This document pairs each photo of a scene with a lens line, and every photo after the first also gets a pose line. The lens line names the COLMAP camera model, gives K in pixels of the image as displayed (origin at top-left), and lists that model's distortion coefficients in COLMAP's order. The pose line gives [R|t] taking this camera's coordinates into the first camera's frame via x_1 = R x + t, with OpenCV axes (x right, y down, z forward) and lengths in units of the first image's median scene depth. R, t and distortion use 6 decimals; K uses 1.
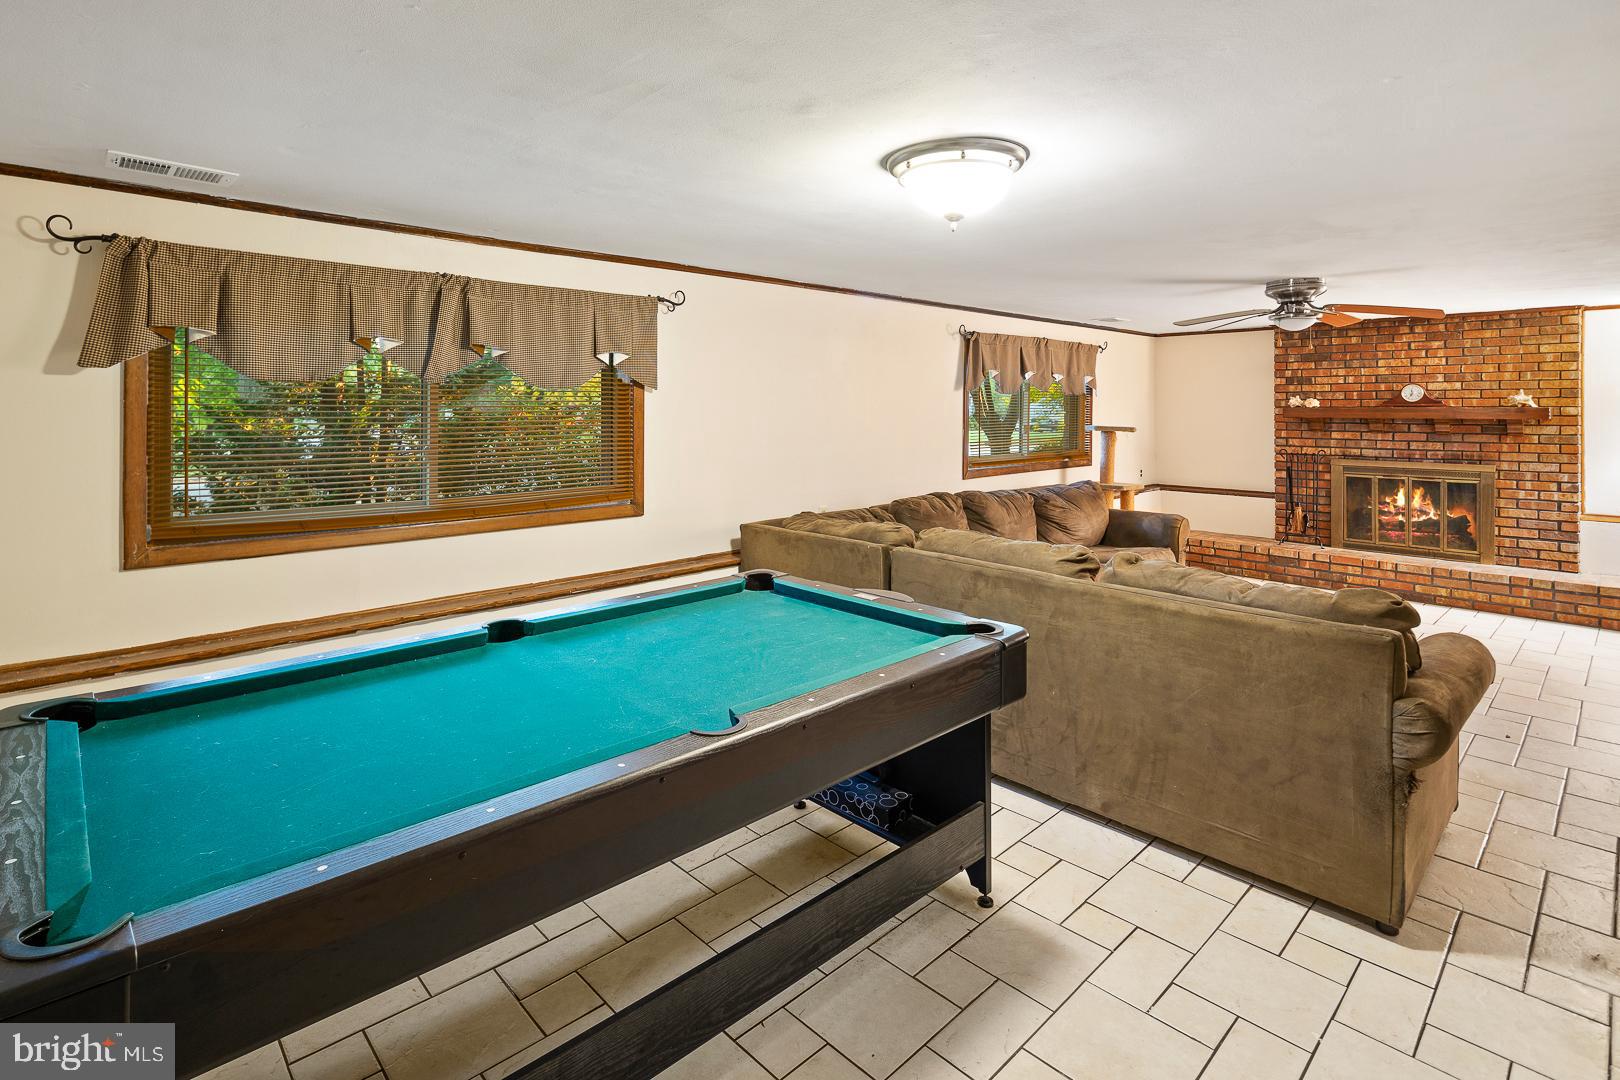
lens RADIAL K [[808.5, 0, 791.1], [0, 808.5, 436.7], [0, 0, 1]] dist [0.001333, -0.000379]
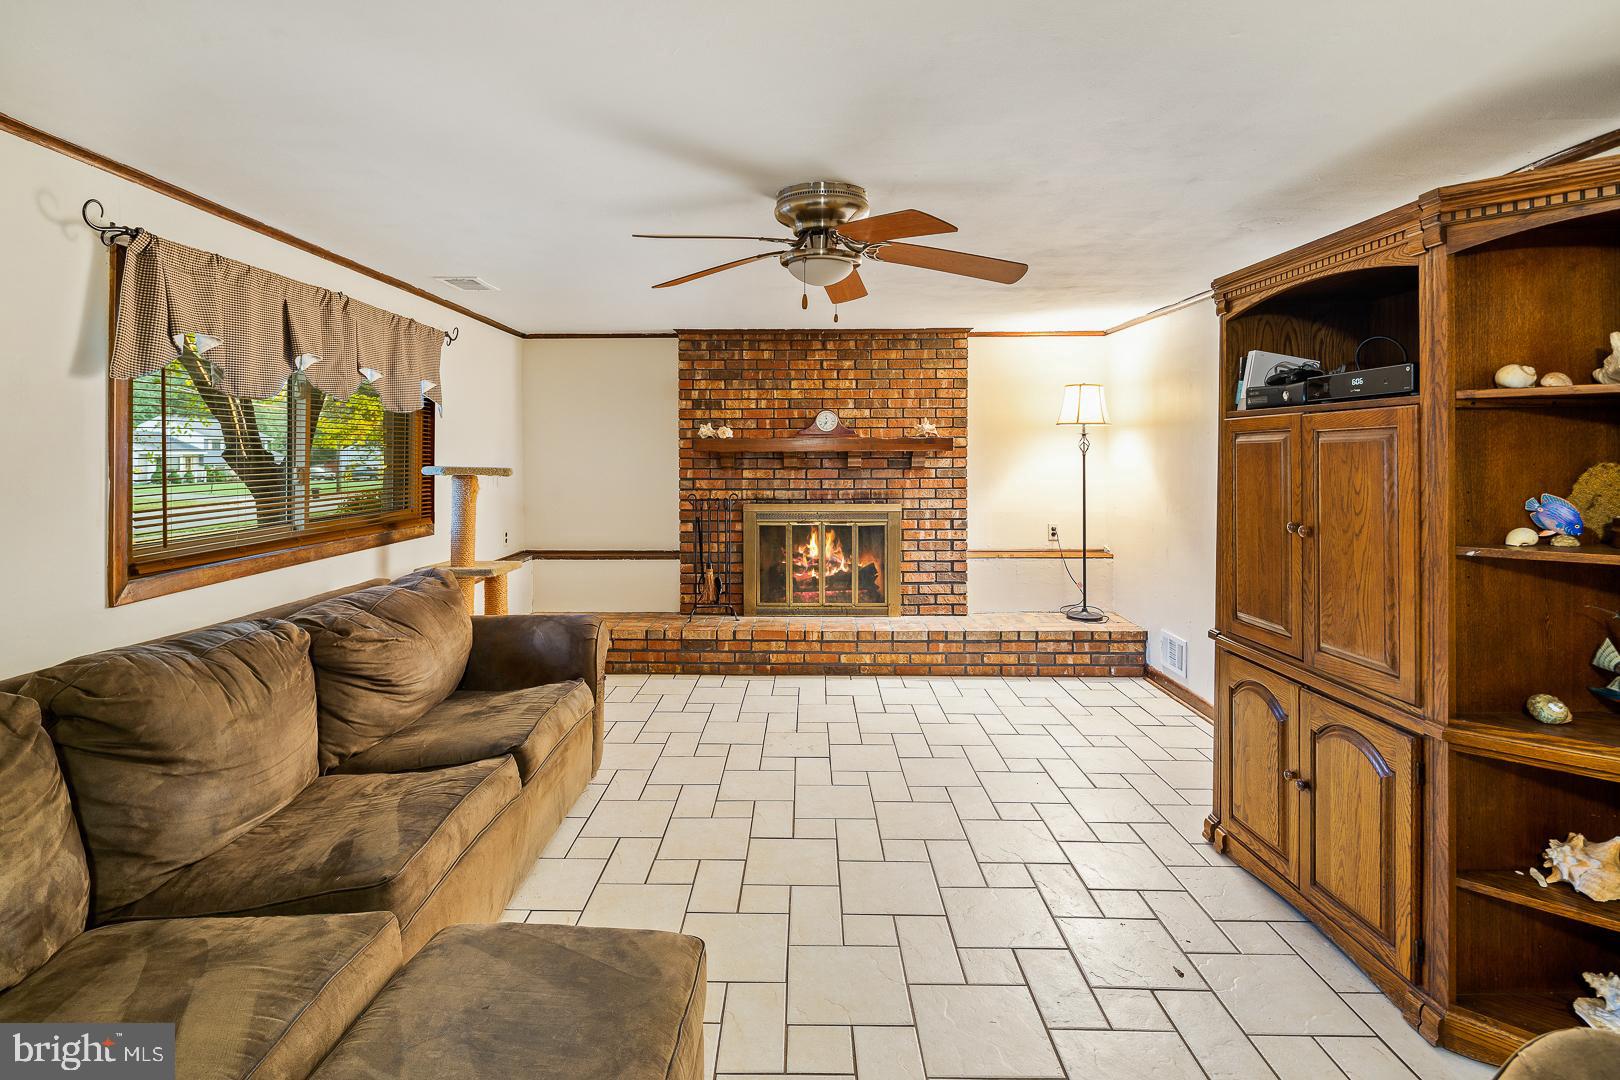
lens RADIAL K [[808.5, 0, 791.1], [0, 808.5, 436.7], [0, 0, 1]] dist [0.001333, -0.000379]
pose [[0.702807, 0.011148, 0.711293, 0.149352], [0.029412, 0.998567, -0.044712, -0.001750], [-0.710772, 0.052345, 0.701472, 0.440820]]
